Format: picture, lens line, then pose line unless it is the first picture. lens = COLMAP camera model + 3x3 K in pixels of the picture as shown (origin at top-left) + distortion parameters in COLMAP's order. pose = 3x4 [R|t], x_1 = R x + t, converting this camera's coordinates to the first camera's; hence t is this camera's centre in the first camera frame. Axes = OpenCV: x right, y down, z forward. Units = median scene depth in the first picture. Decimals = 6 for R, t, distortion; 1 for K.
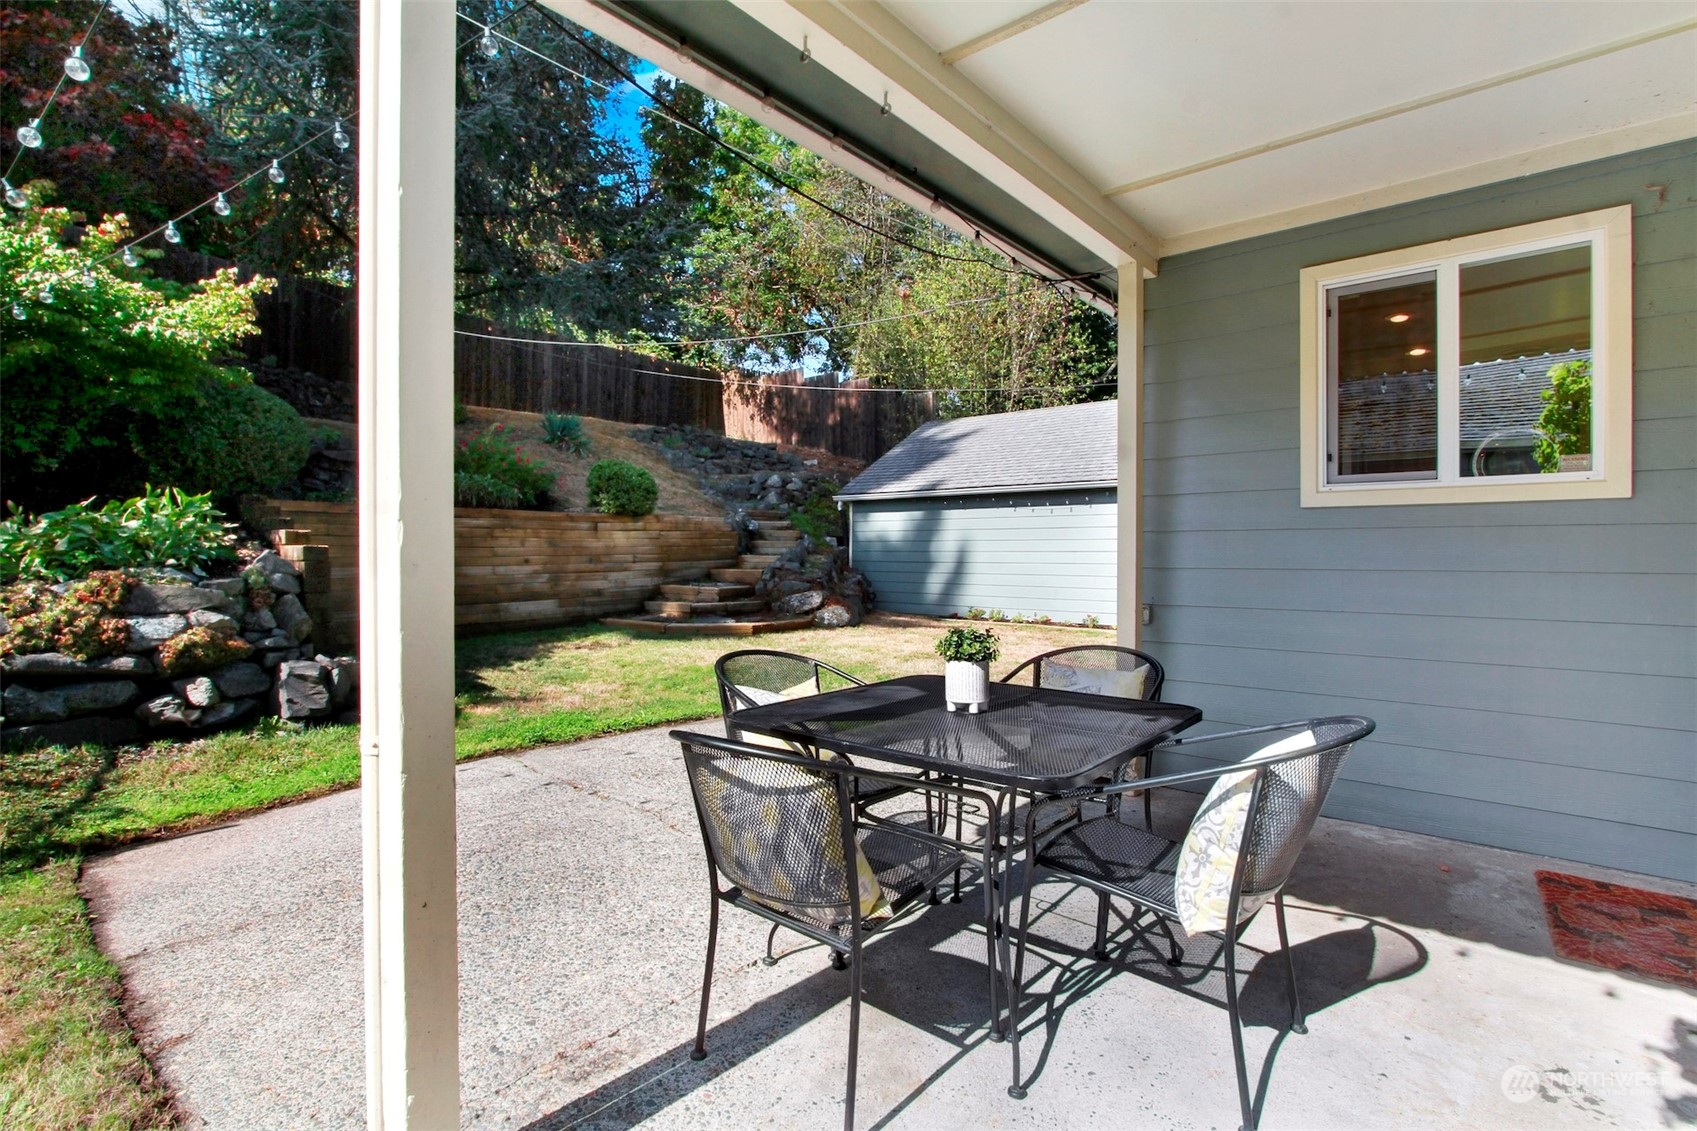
lens RADIAL K [[795.6, 0, 839.1], [0, 795.6, 560.6], [0, 0, 1]] dist [-0.013215, 0.001664]
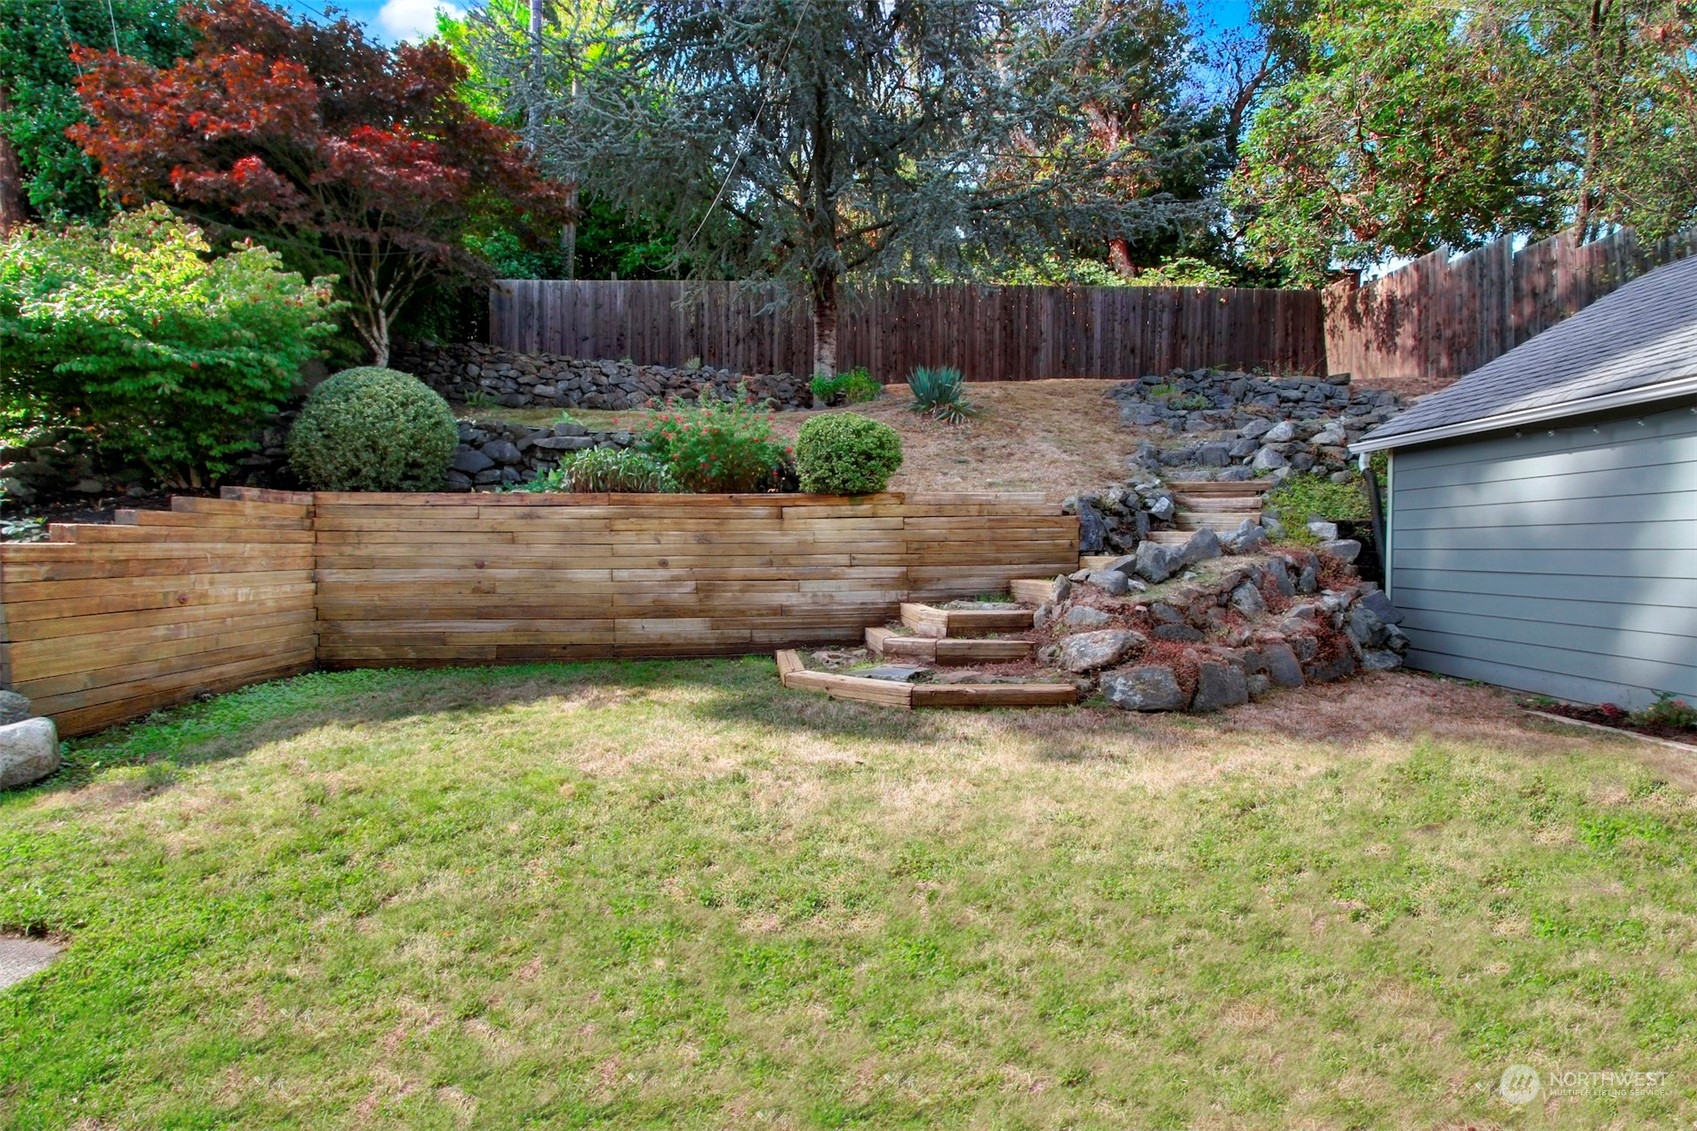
lens RADIAL K [[813.6, 0, 820.8], [0, 813.6, 560.3], [0, 0, 1]] dist [-0.020522, 0.000141]
pose [[0.657729, 0.007510, -0.753217, 0.244456], [-0.008102, 0.999963, 0.002895, -0.004983], [0.753211, 0.004199, 0.657765, 0.579167]]
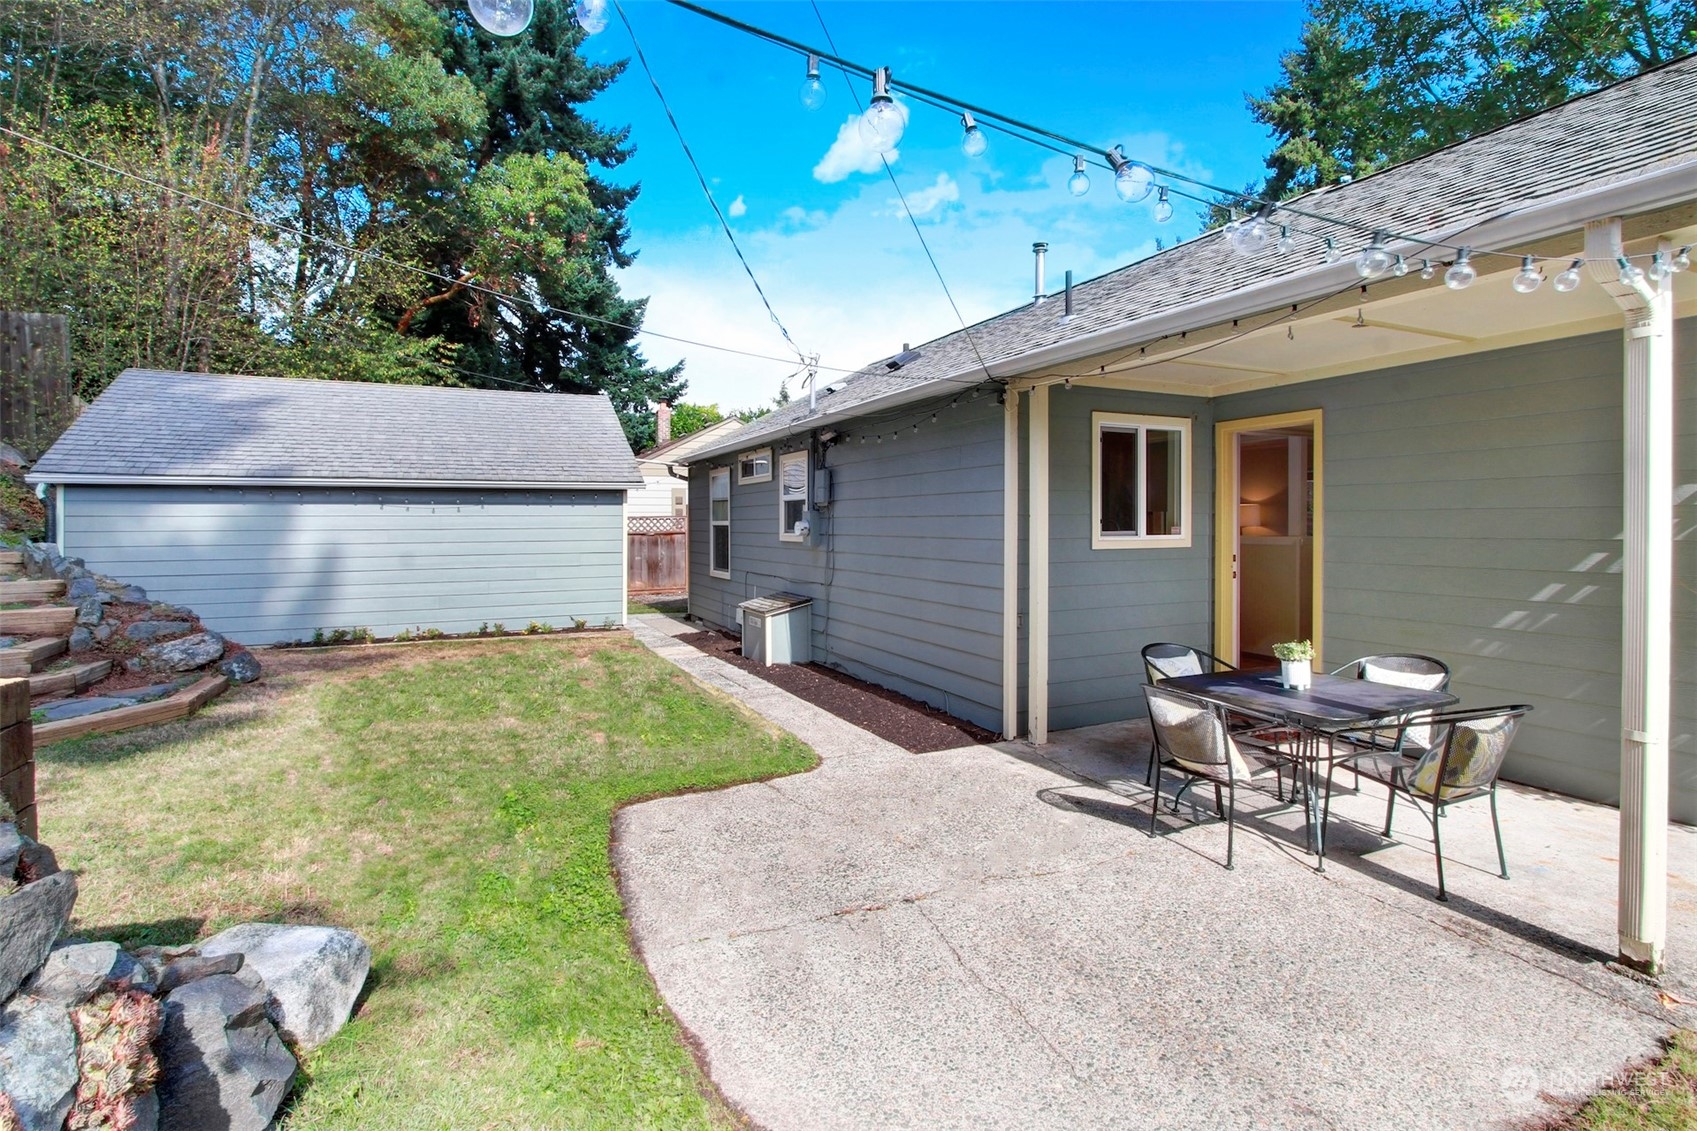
lens RADIAL K [[791.7, 0, 835.6], [0, 791.7, 534.9], [0, 0, 1]] dist [-0.016923, 0.001113]
pose [[0.424429, -0.011801, 0.905384, -0.425721], [0.016770, 0.999846, 0.005170, -0.040724], [-0.905306, 0.012989, 0.424562, 0.270077]]
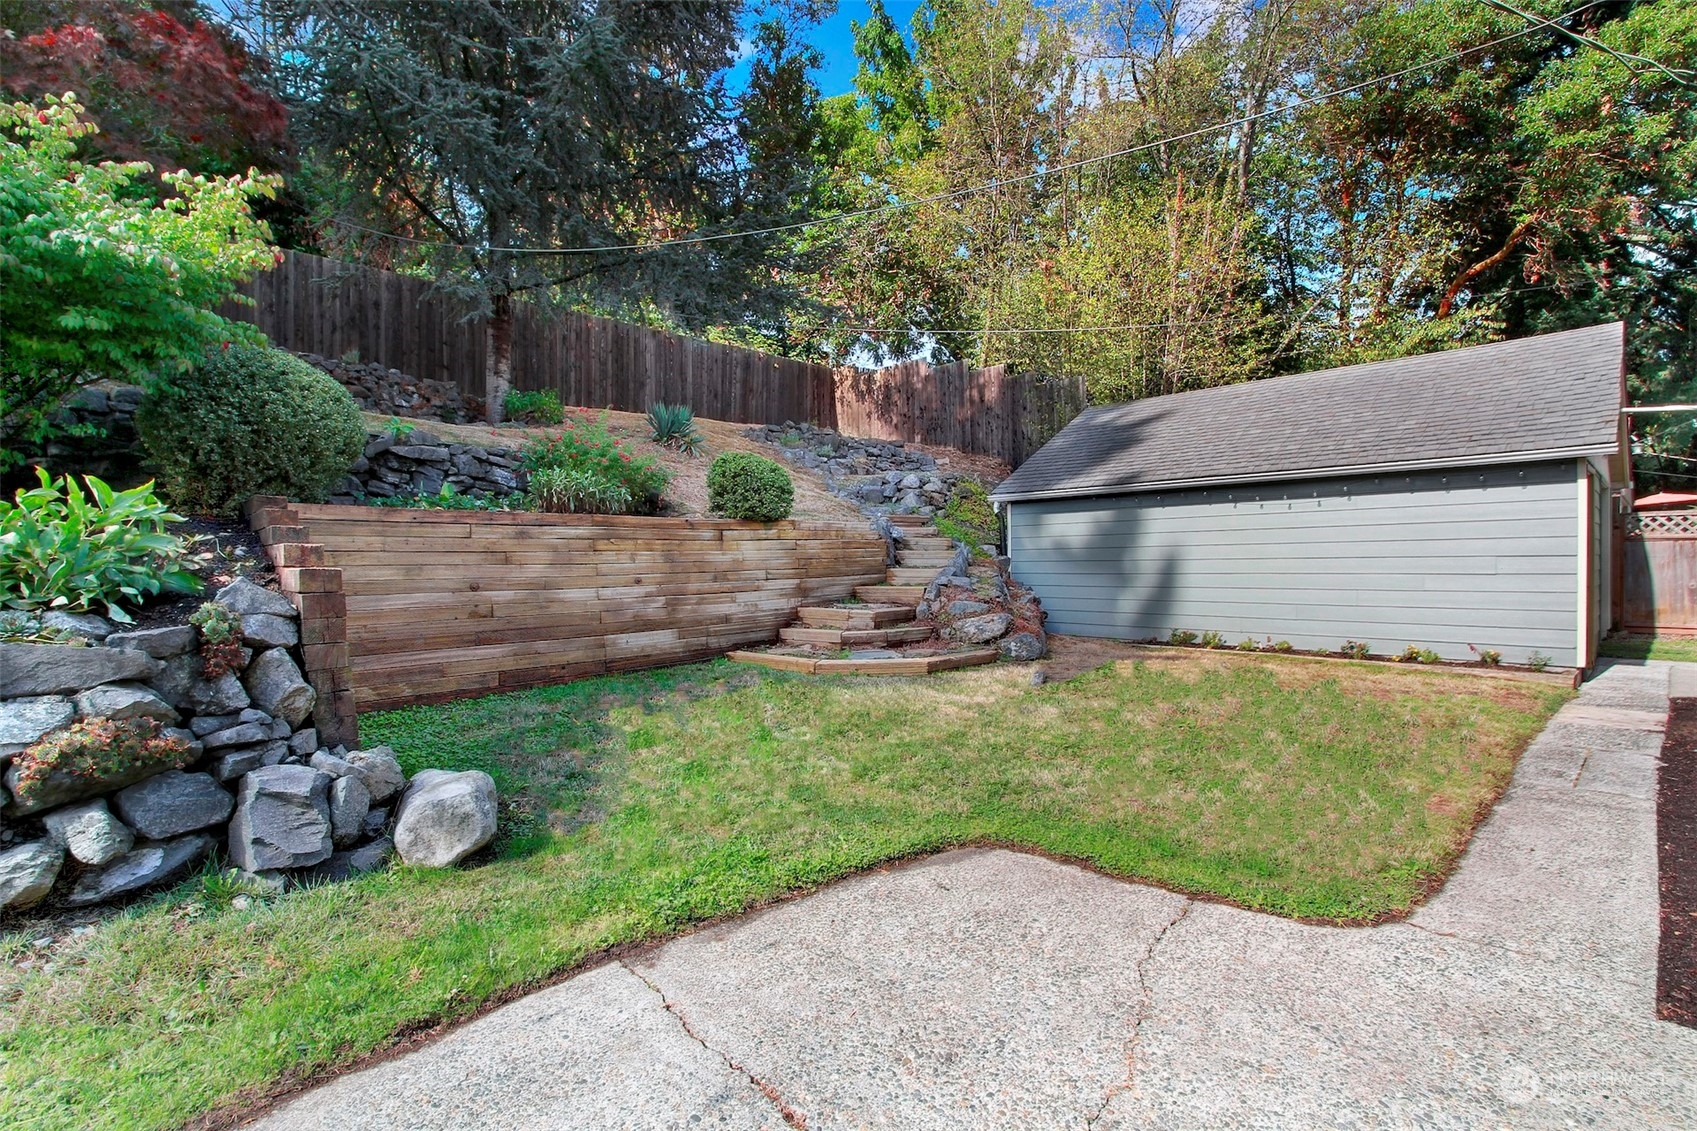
lens RADIAL K [[797.9, 0, 846.4], [0, 797.9, 584.6], [0, 0, 1]] dist [-0.017578, 0.001059]
pose [[0.994104, -0.011156, -0.107852, -0.098117], [0.012980, 0.999784, 0.016232, -0.005547], [0.107647, -0.017536, 0.994034, 0.226523]]
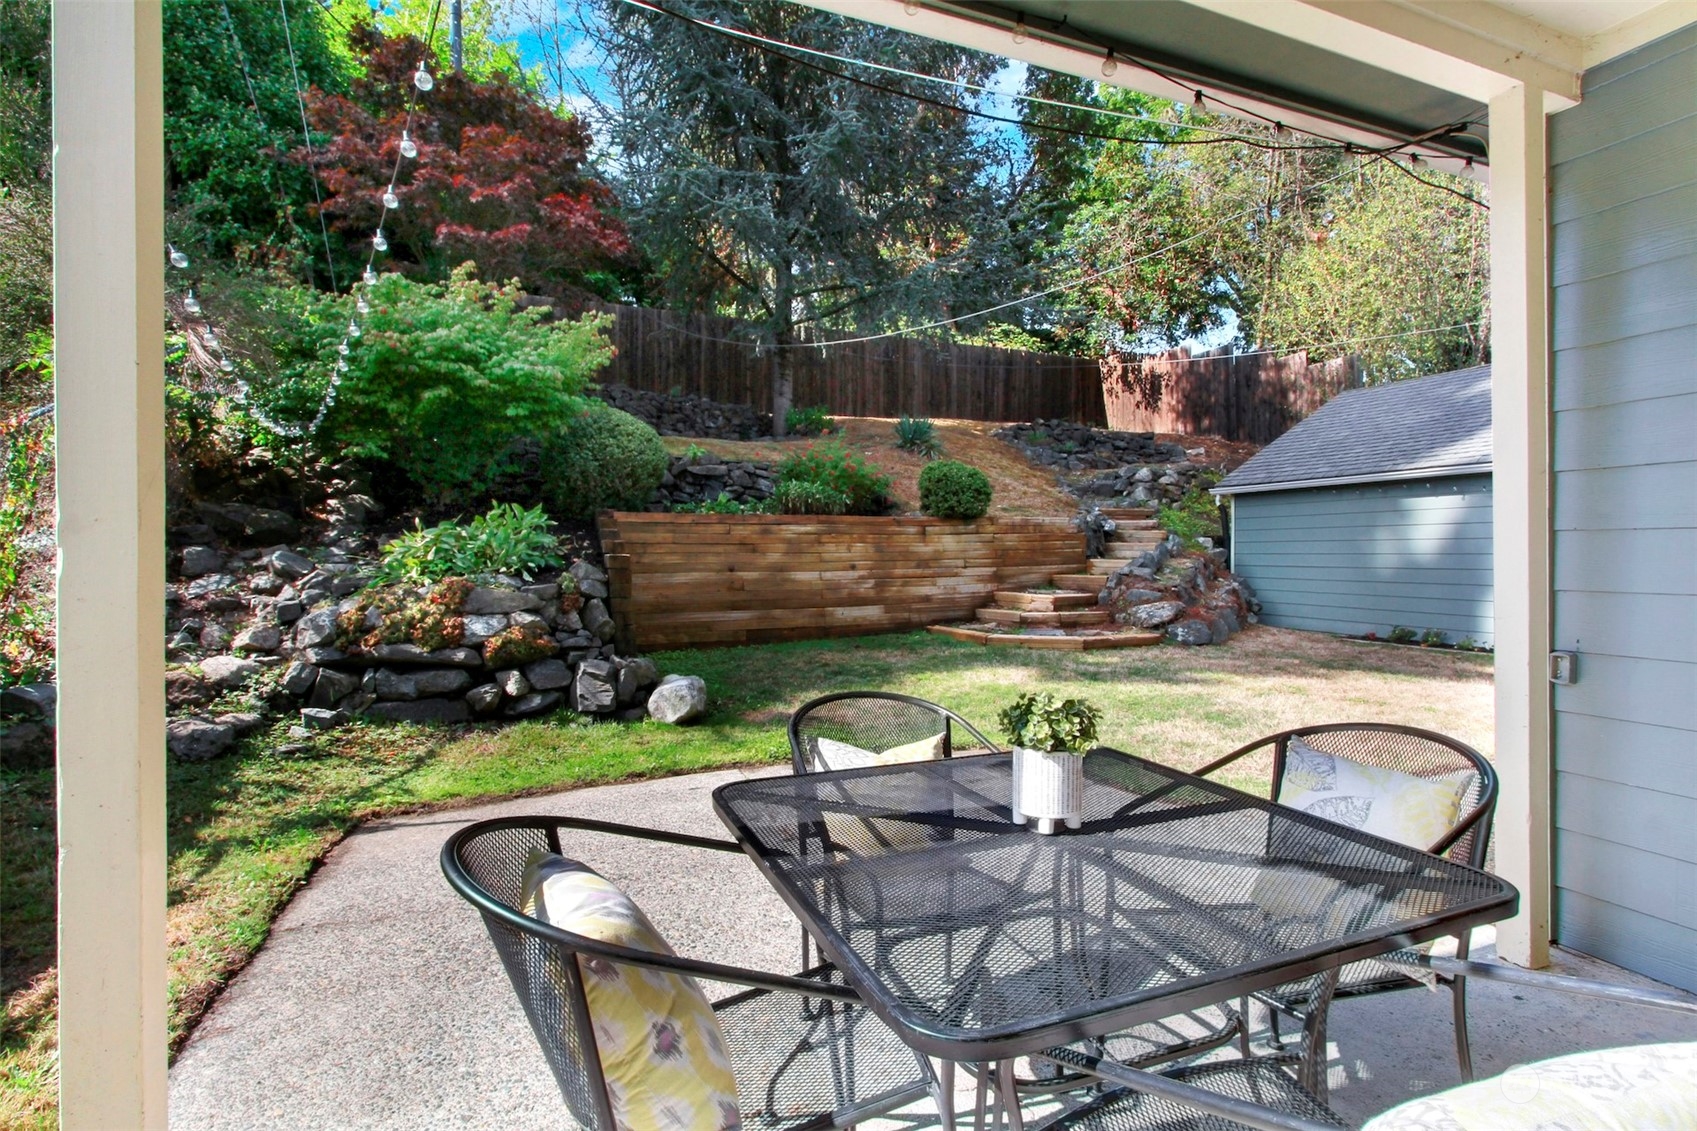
lens RADIAL K [[813.9, 0, 854.0], [0, 813.9, 572.6], [0, 0, 1]] dist [-0.024311, 0.004444]
pose [[0.889186, 0.006018, -0.457505, 0.073695], [-0.000389, 0.999923, 0.012397, -0.003894], [0.457545, -0.010845, 0.889120, 0.080304]]
